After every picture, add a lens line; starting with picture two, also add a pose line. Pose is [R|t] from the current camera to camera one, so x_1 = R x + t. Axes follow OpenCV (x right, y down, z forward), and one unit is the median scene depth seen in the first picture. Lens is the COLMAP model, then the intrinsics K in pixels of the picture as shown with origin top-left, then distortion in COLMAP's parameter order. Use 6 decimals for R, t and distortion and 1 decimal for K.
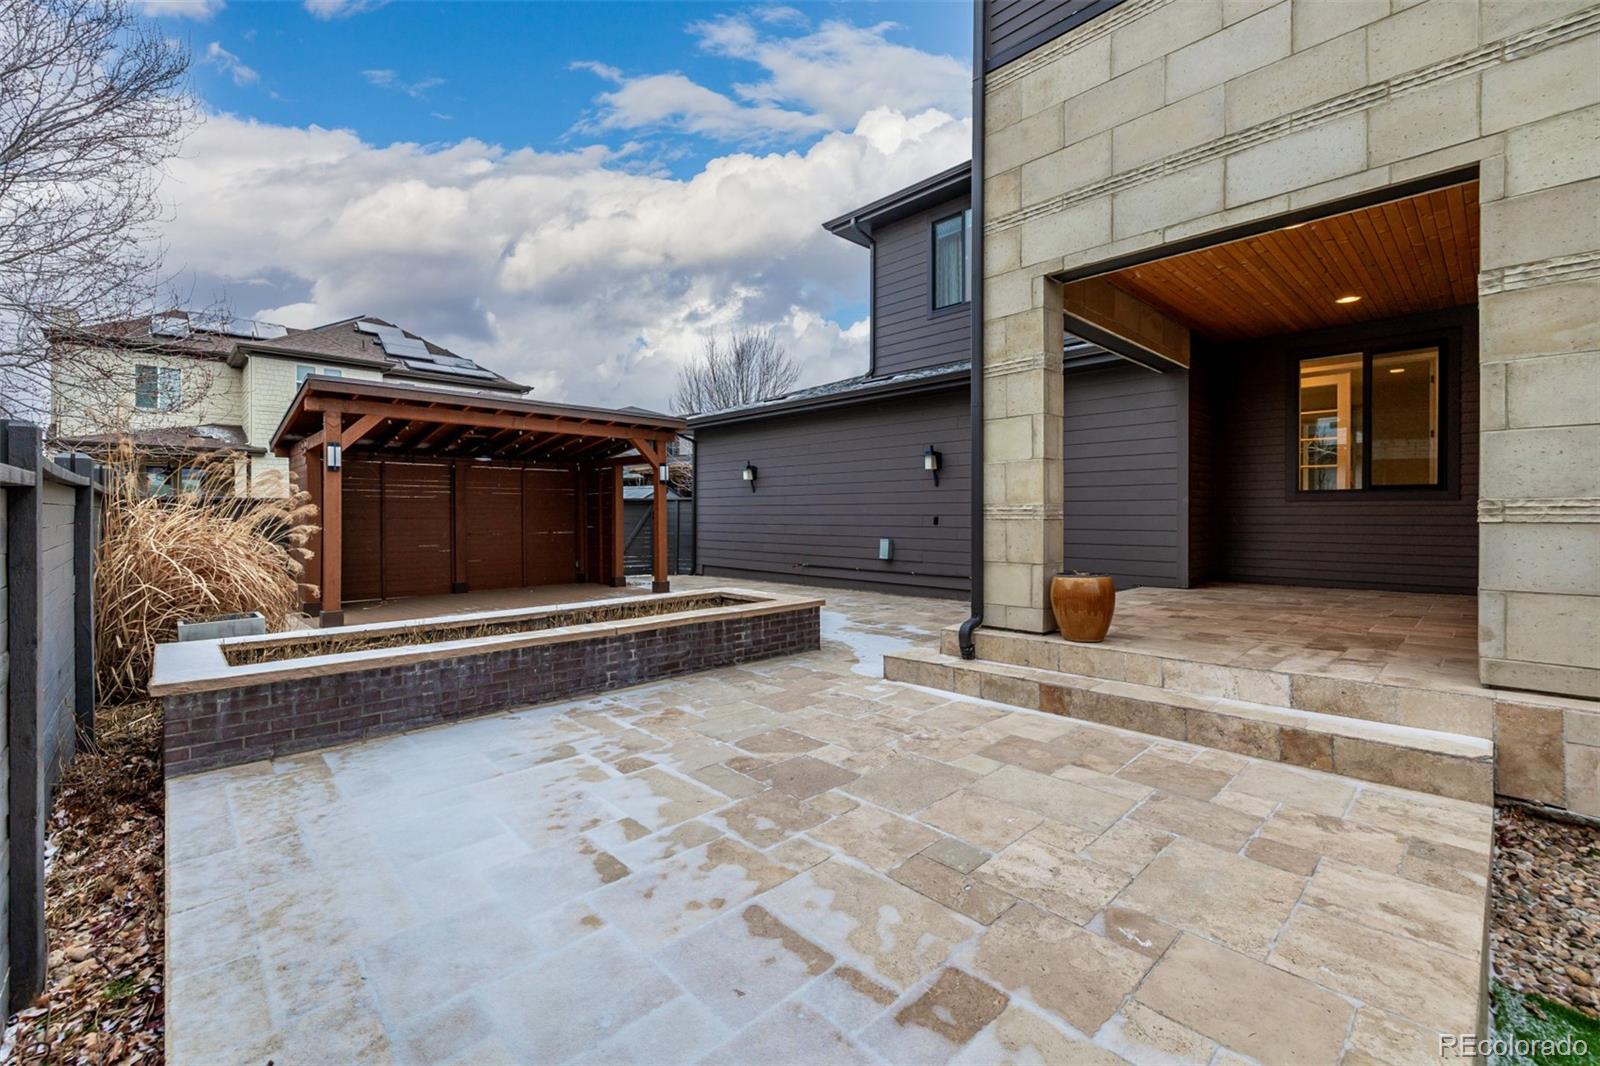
lens RADIAL K [[673.3, 0, 794.3], [0, 673.3, 517.7], [0, 0, 1]] dist [-0.001376, -0.000026]
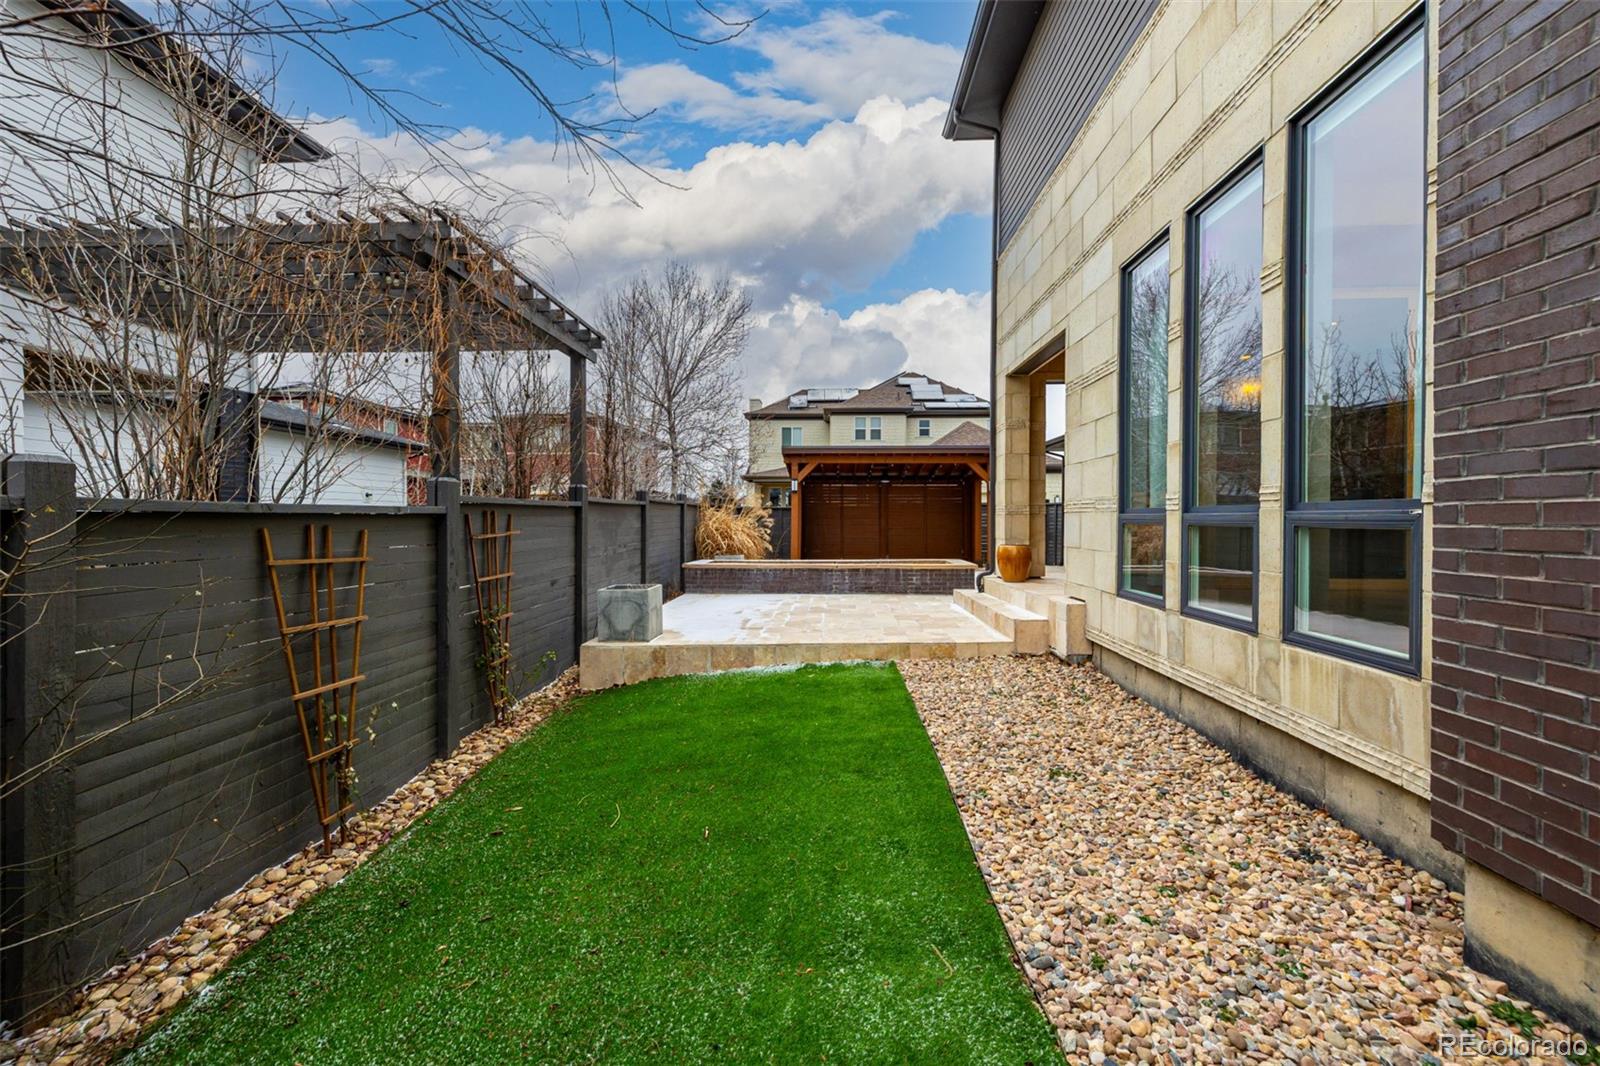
lens RADIAL K [[673.3, 0, 794.3], [0, 673.3, 517.7], [0, 0, 1]] dist [-0.001376, -0.000026]
pose [[0.688794, 0.002102, -0.724954, 0.749245], [-0.009347, 0.999938, -0.005982, 0.016081], [0.724896, 0.010897, 0.688772, -0.365846]]
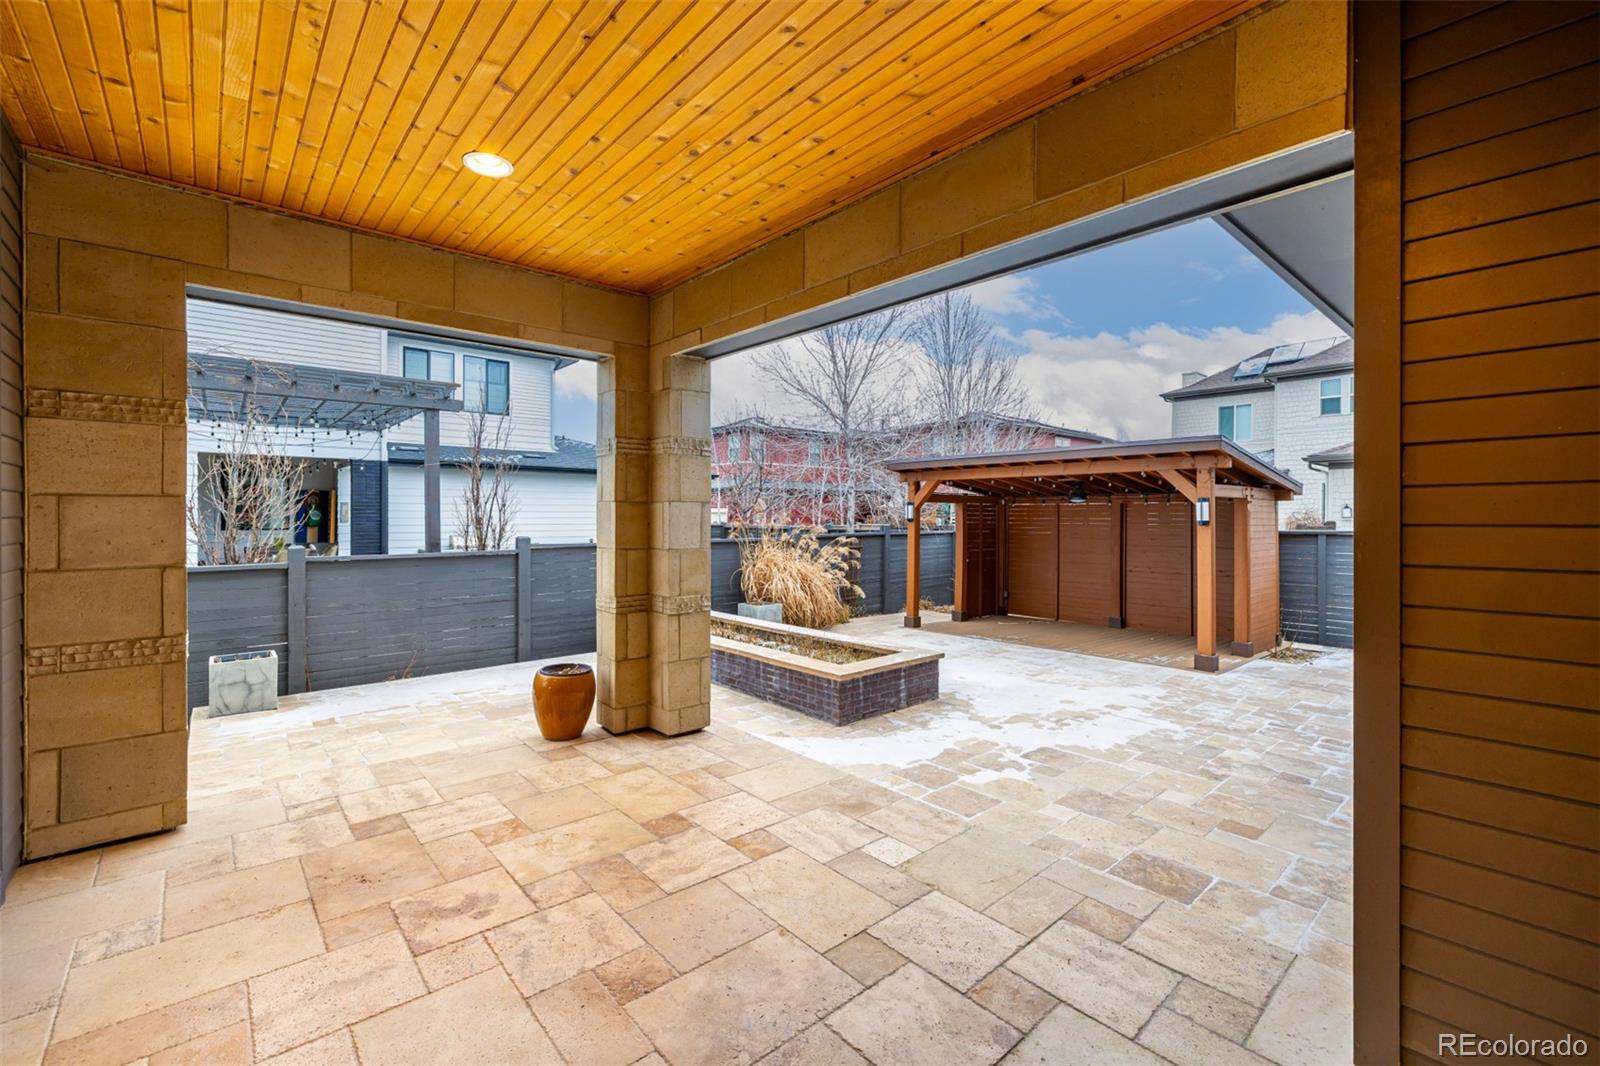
lens RADIAL K [[673.3, 0, 794.3], [0, 673.3, 517.7], [0, 0, 1]] dist [-0.001376, -0.000026]
pose [[-0.047372, 0.002235, -0.998875, 0.800843], [-0.002938, 0.999993, 0.002377, -0.081216], [0.998873, 0.003048, -0.047365, 0.794427]]
